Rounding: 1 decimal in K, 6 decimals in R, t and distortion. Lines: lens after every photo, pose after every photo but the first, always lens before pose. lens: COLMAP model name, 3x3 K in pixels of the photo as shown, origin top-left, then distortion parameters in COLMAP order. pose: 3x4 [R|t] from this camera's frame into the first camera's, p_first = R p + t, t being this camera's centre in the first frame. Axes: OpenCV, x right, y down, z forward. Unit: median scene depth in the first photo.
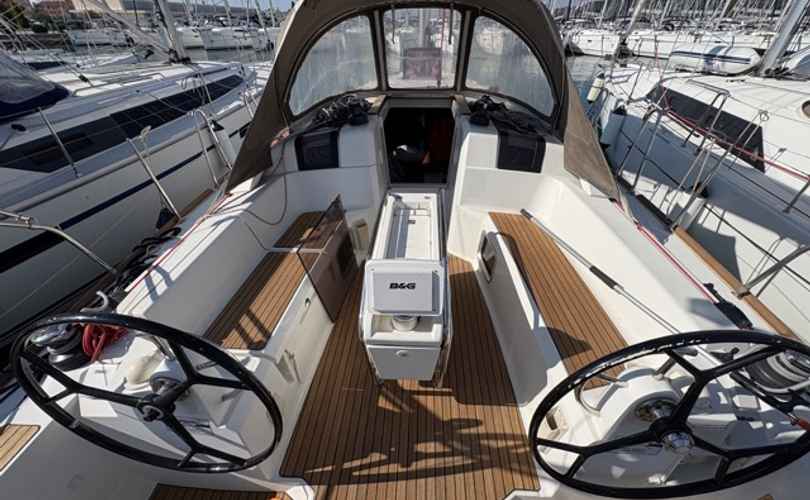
lens RADIAL K [[320.6, 0, 405.0], [0, 320.6, 250.0], [0, 0, 1]] dist [0.000395, 0.000279]
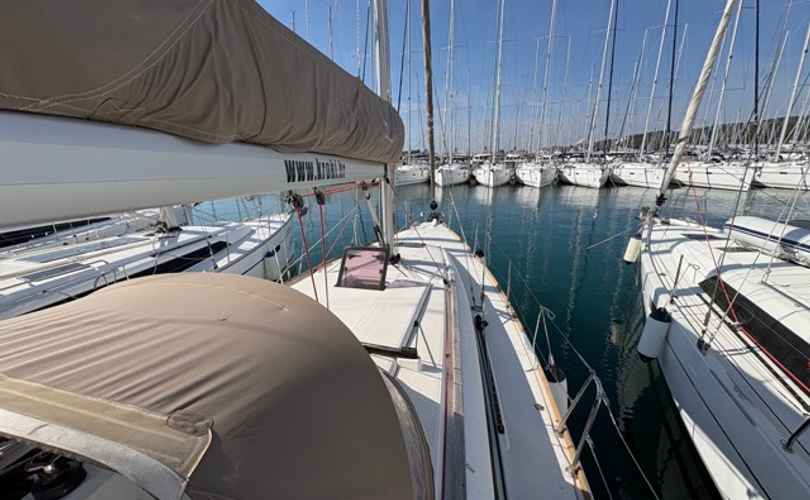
lens RADIAL K [[320.6, 0, 405.0], [0, 320.6, 250.0], [0, 0, 1]] dist [0.000395, 0.000279]
pose [[0.986761, 0.021584, -0.160738, 0.141267], [-0.072336, 0.945634, -0.317087, -0.190701], [0.145155, 0.324516, 0.934676, 0.133651]]
